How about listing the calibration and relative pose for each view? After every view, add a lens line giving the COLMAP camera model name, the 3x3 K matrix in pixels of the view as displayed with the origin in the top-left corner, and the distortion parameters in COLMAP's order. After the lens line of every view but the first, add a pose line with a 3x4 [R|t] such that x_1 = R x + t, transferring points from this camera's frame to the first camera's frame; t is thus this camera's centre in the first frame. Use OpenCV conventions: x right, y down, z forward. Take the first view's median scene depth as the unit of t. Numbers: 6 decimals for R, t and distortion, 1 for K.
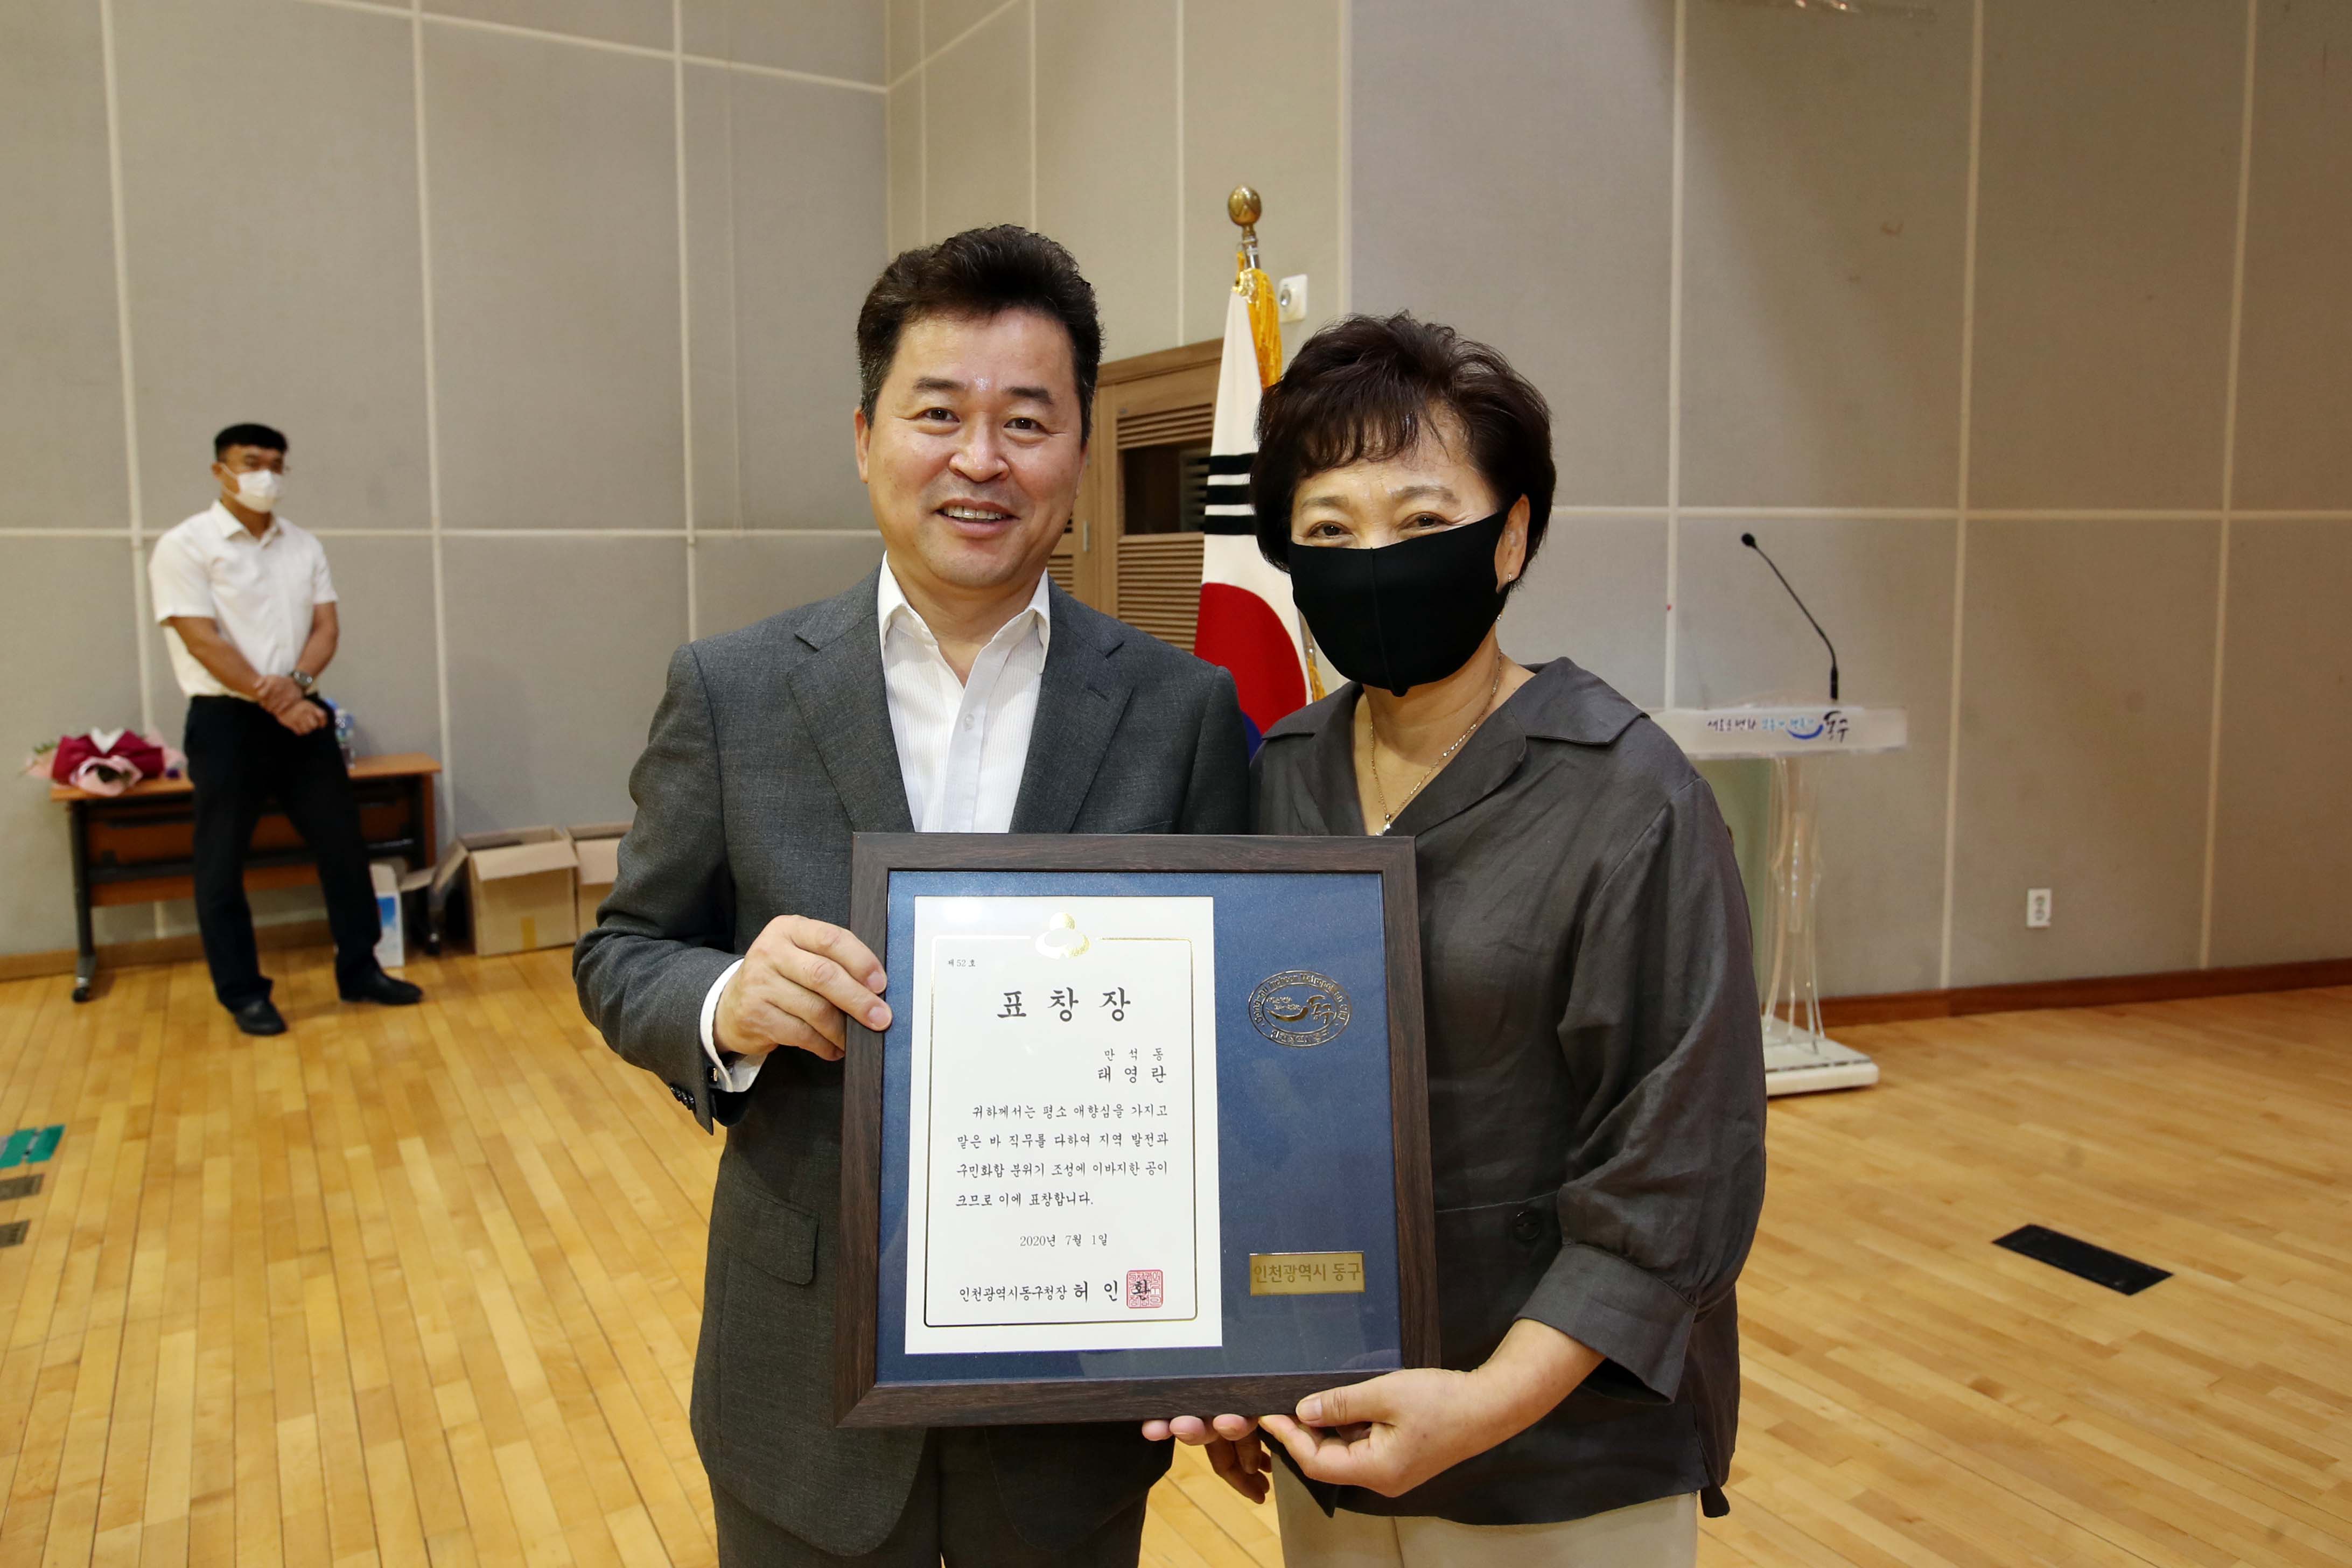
lens RADIAL K [[1457.1, 0, 1114.4], [0, 1457.1, 693.7], [0, 0, 1]] dist [-0.033725, 0.020905]
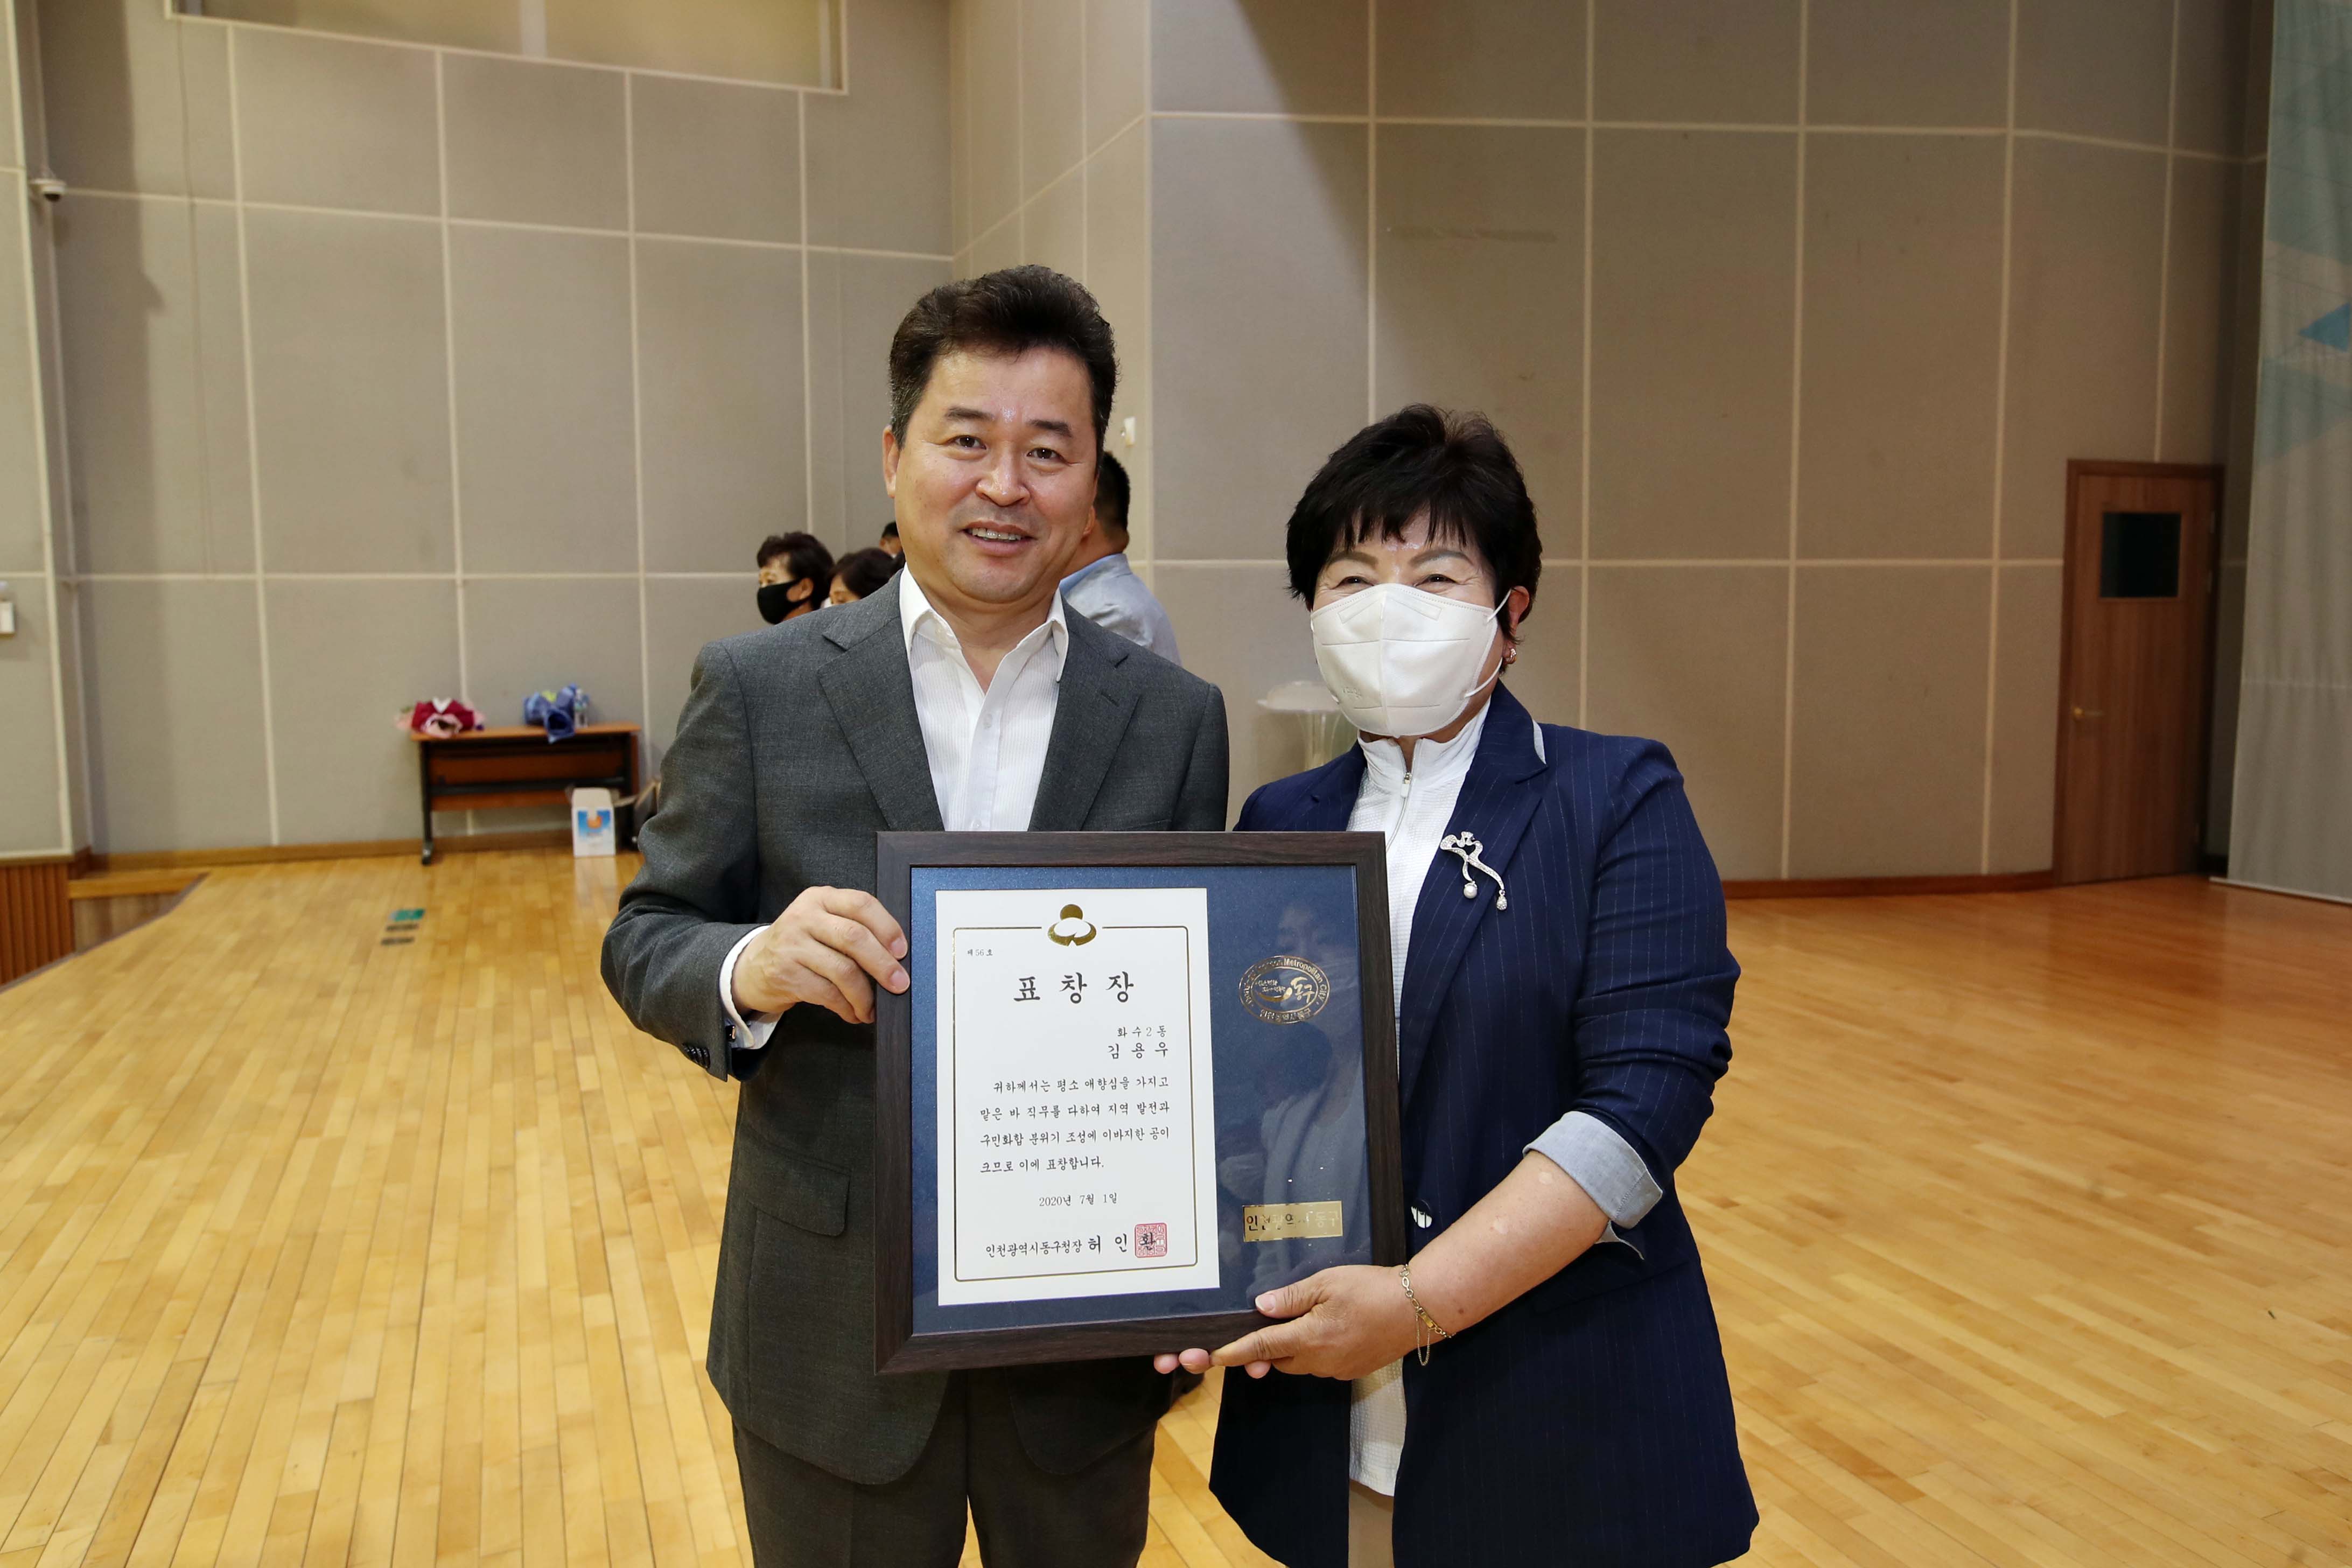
lens RADIAL K [[1552.9, 0, 1171.5], [0, 1552.9, 738.6], [0, 0, 1]] dist [-0.026090, 0.023030]
pose [[0.989164, 0.013511, -0.146189, 0.393715], [-0.013012, 0.999906, 0.004371, 0.055631], [0.146235, -0.002422, 0.989247, -0.644352]]
